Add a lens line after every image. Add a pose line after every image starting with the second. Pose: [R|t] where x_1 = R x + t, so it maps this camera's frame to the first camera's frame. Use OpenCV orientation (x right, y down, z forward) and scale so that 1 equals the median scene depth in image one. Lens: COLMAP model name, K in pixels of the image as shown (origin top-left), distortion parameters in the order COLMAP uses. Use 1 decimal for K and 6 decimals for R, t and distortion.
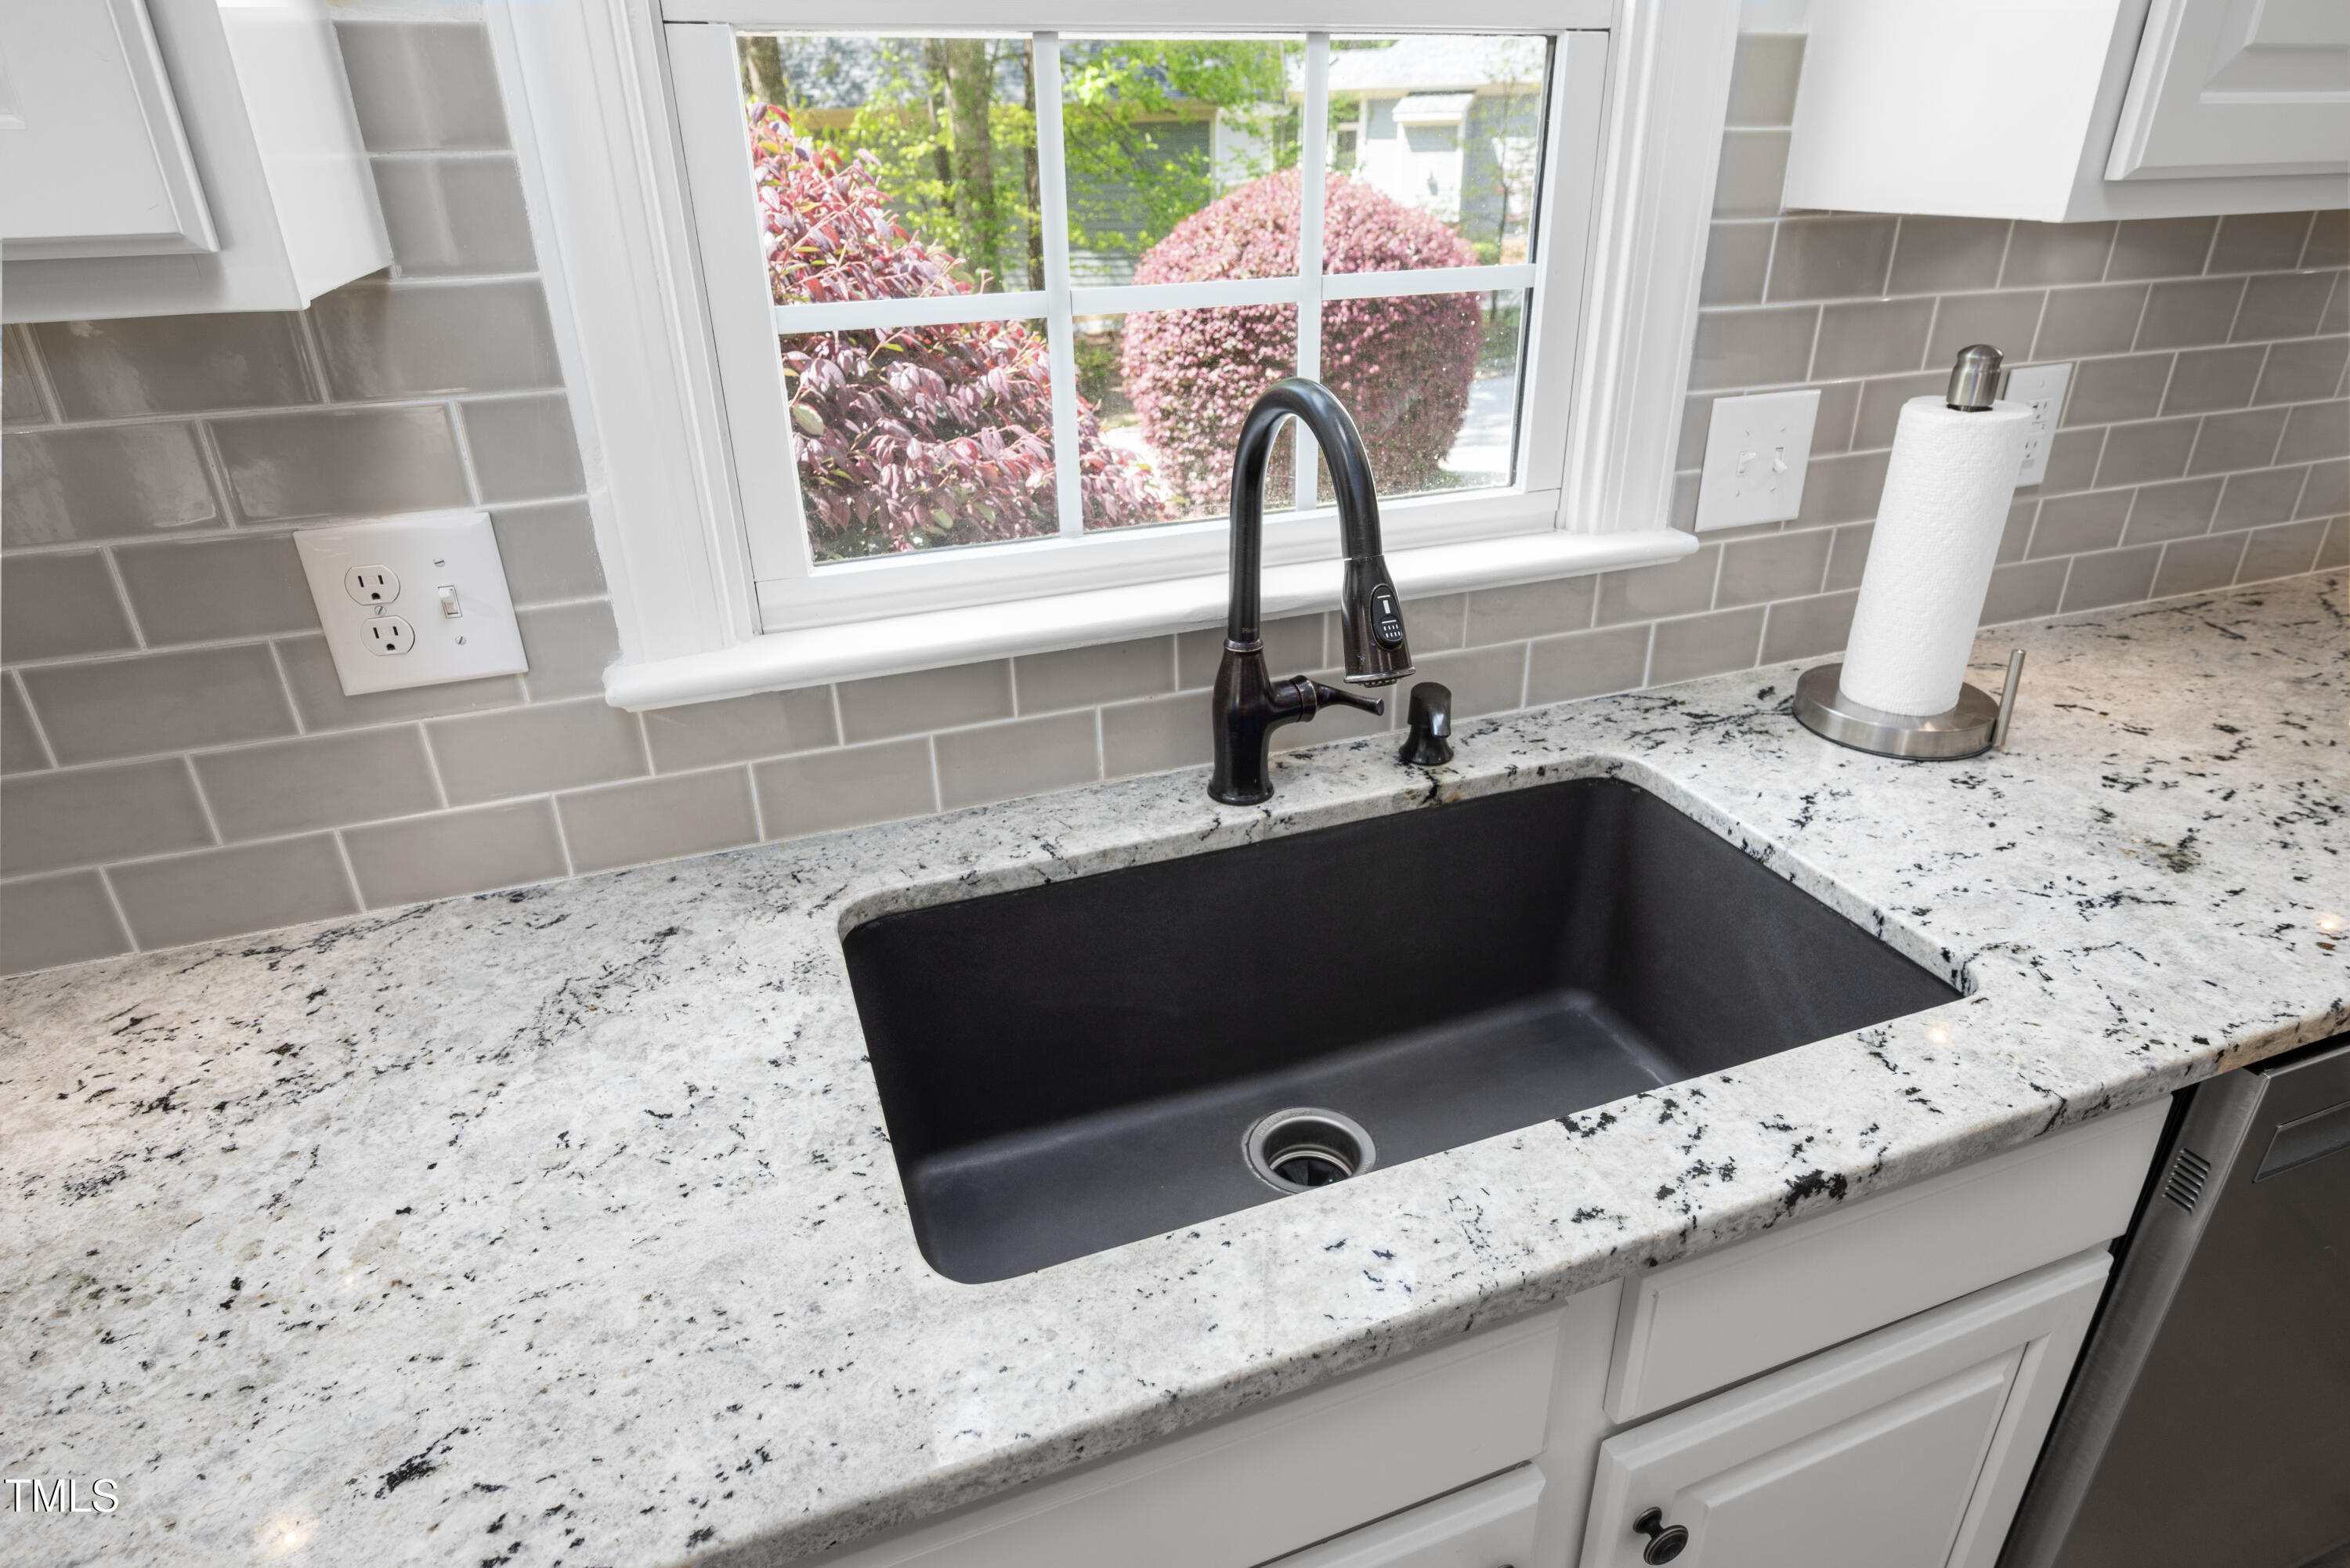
lens RADIAL K [[1308.5, 0, 1189.0], [0, 1308.5, 781.1], [0, 0, 1]] dist [-0.000155, 0.000436]
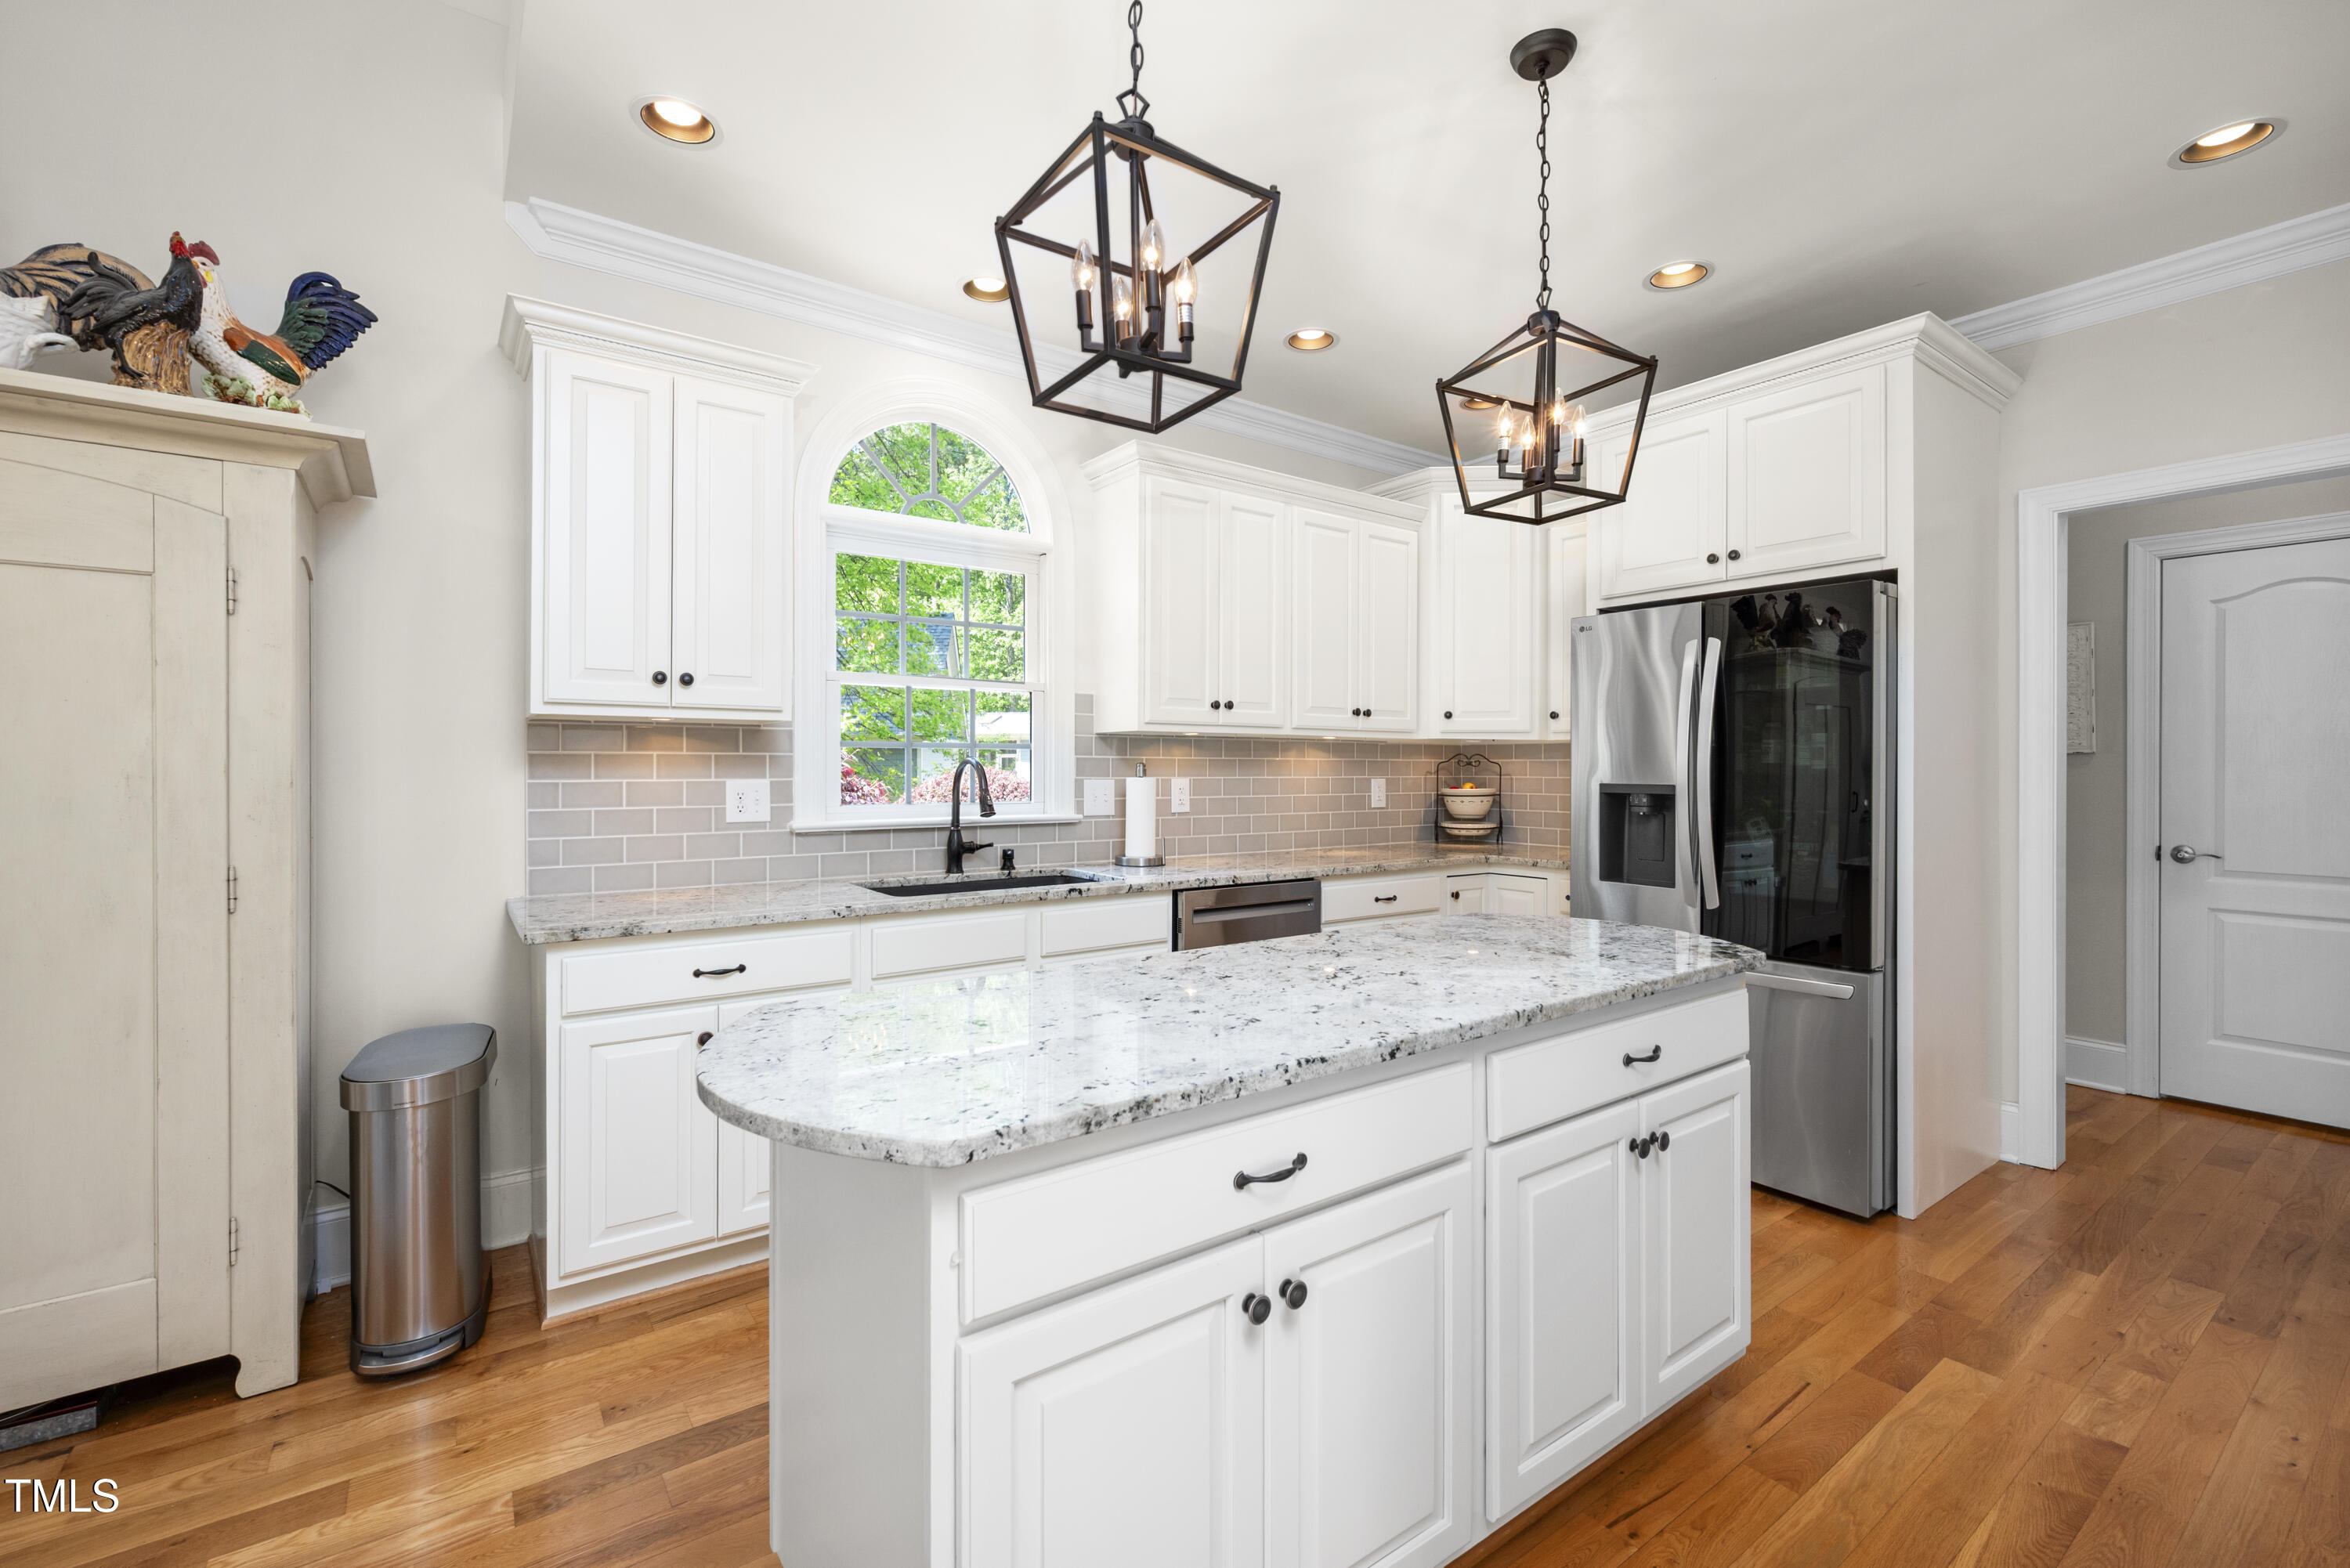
lens RADIAL K [[1008.6, 0, 1174.7], [0, 1008.6, 779.8], [0, 0, 1]] dist [0.000801, -0.000080]
pose [[0.964186, 0.013682, 0.264873, -0.118173], [0.101620, 0.903402, -0.416580, 1.018844], [-0.244986, 0.428577, 0.869657, -1.705756]]
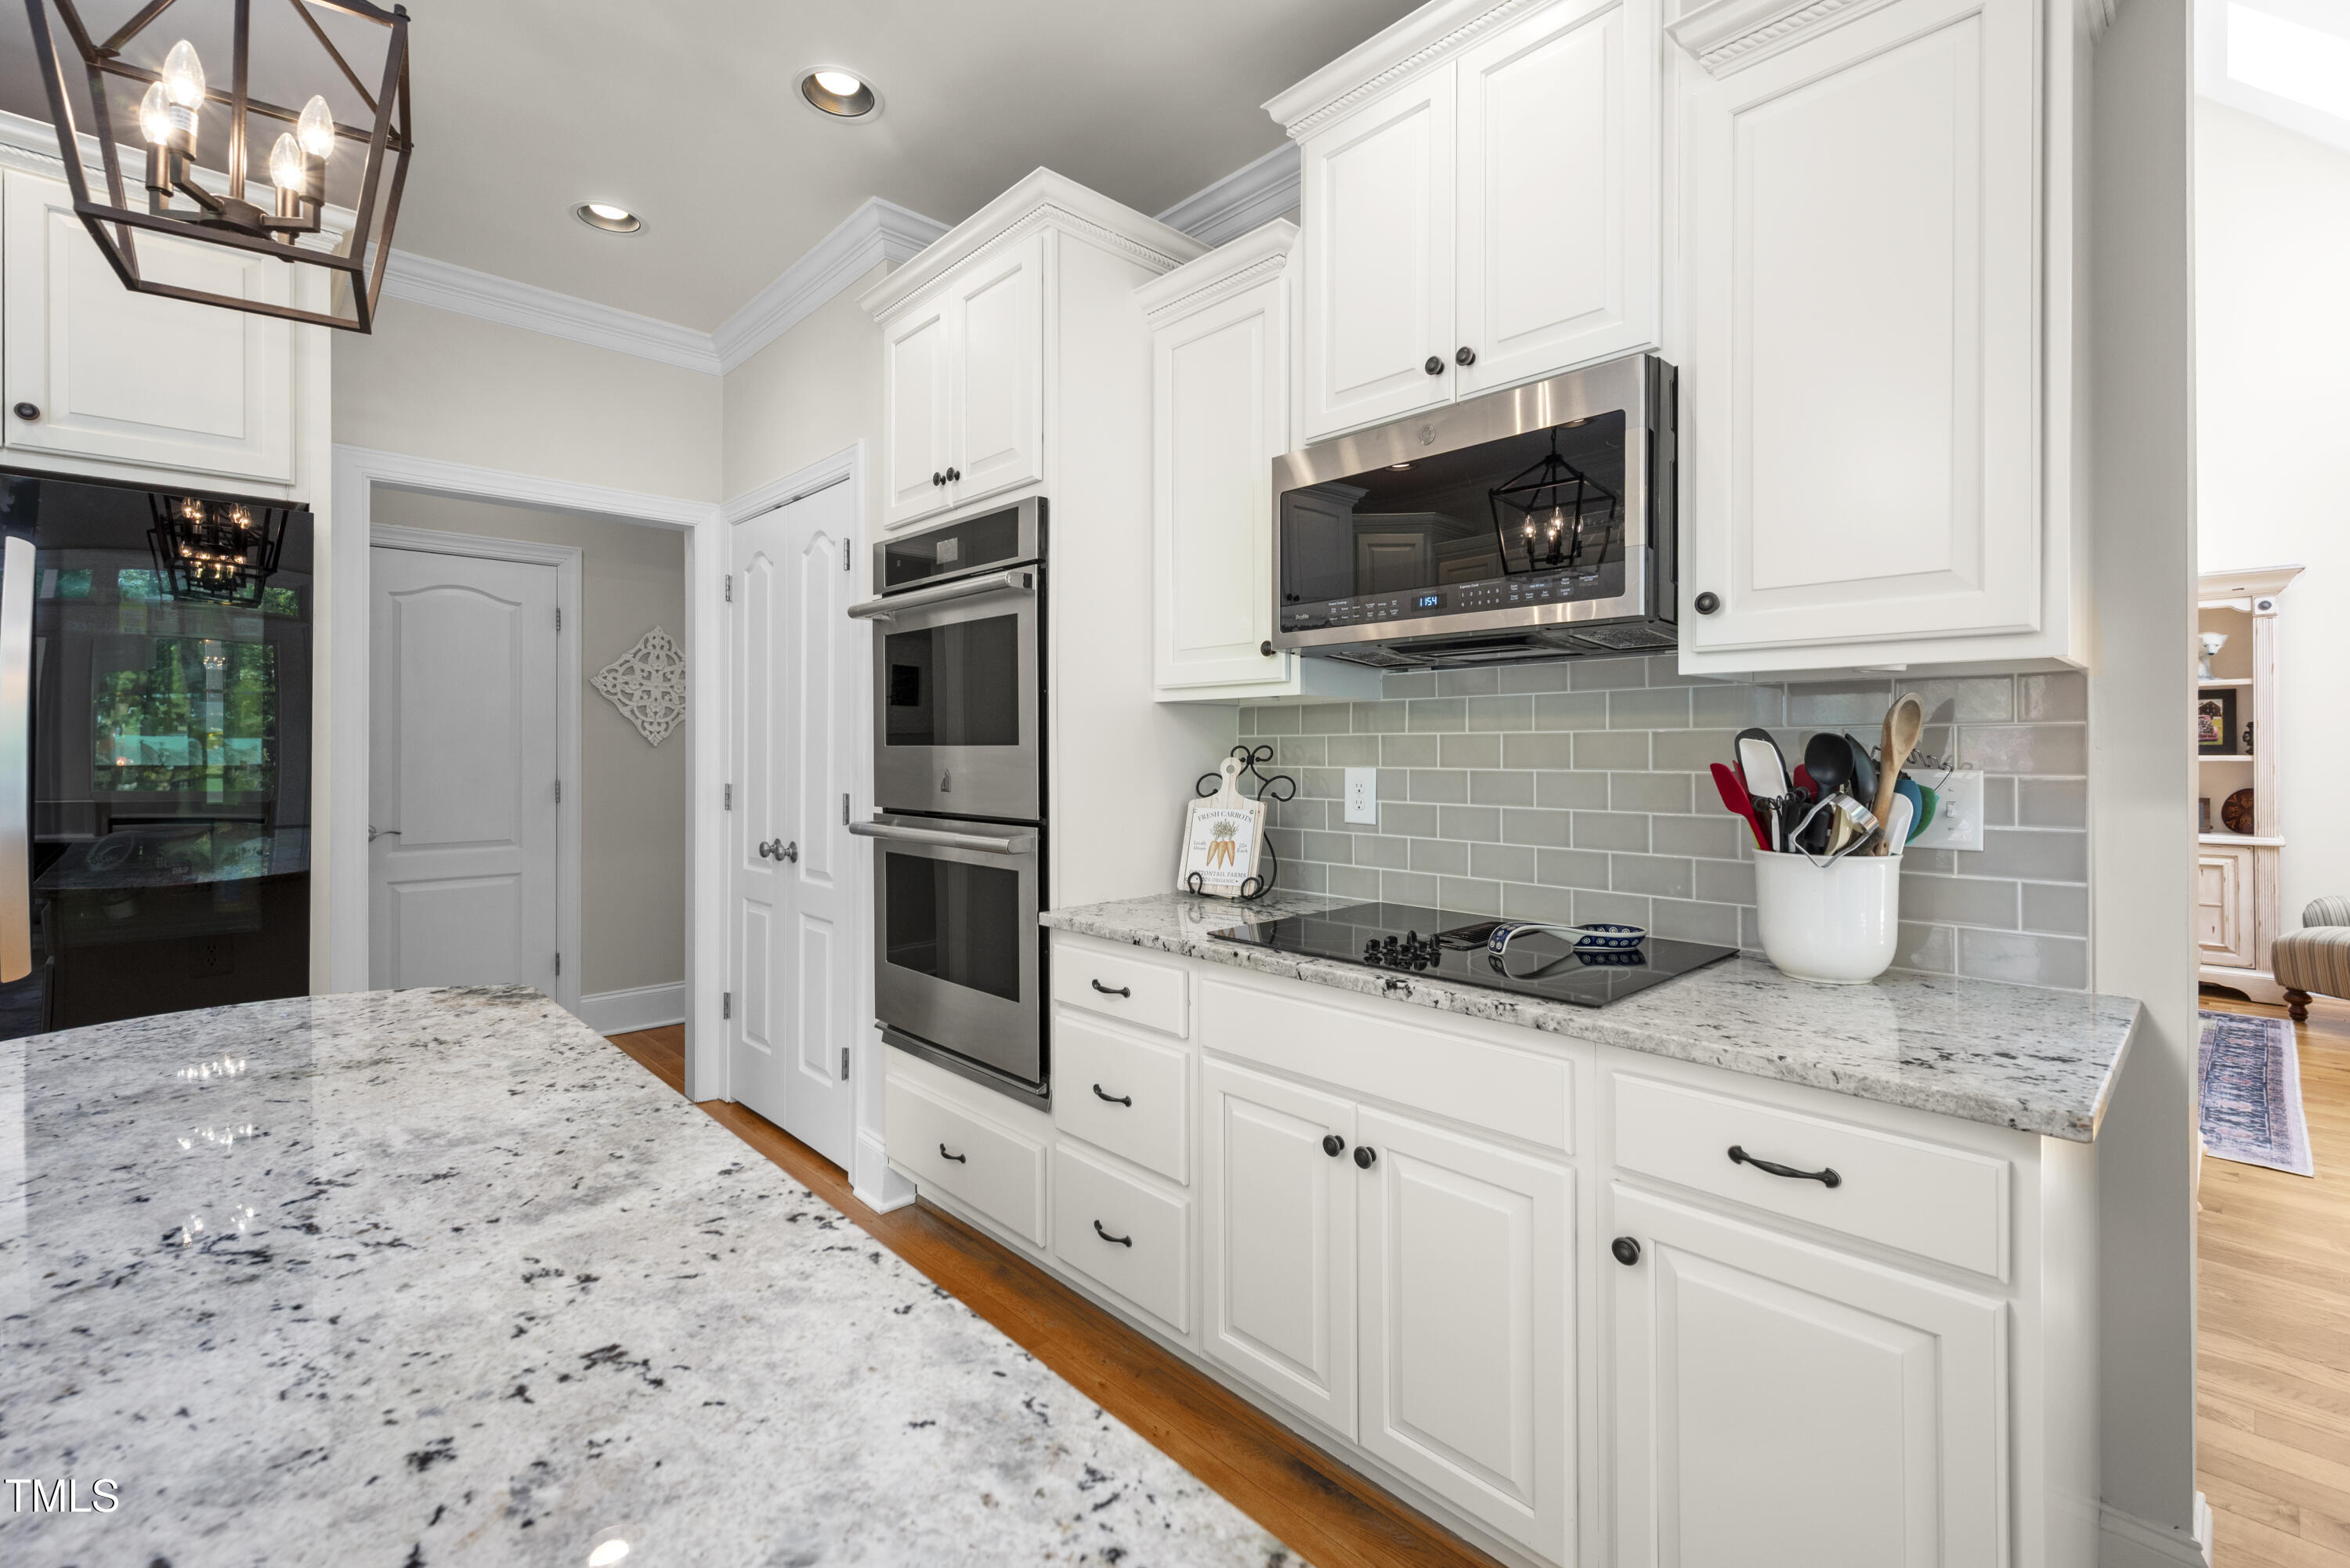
lens RADIAL K [[1021.9, 0, 1181.6], [0, 1021.9, 740.0], [0, 0, 1]] dist [-0.000241, -0.000107]
pose [[-0.384385, 0.025974, 0.922807, -0.292067], [0.410486, 0.900160, 0.145647, 0.554016], [-0.826891, 0.434784, -0.356670, -0.745194]]
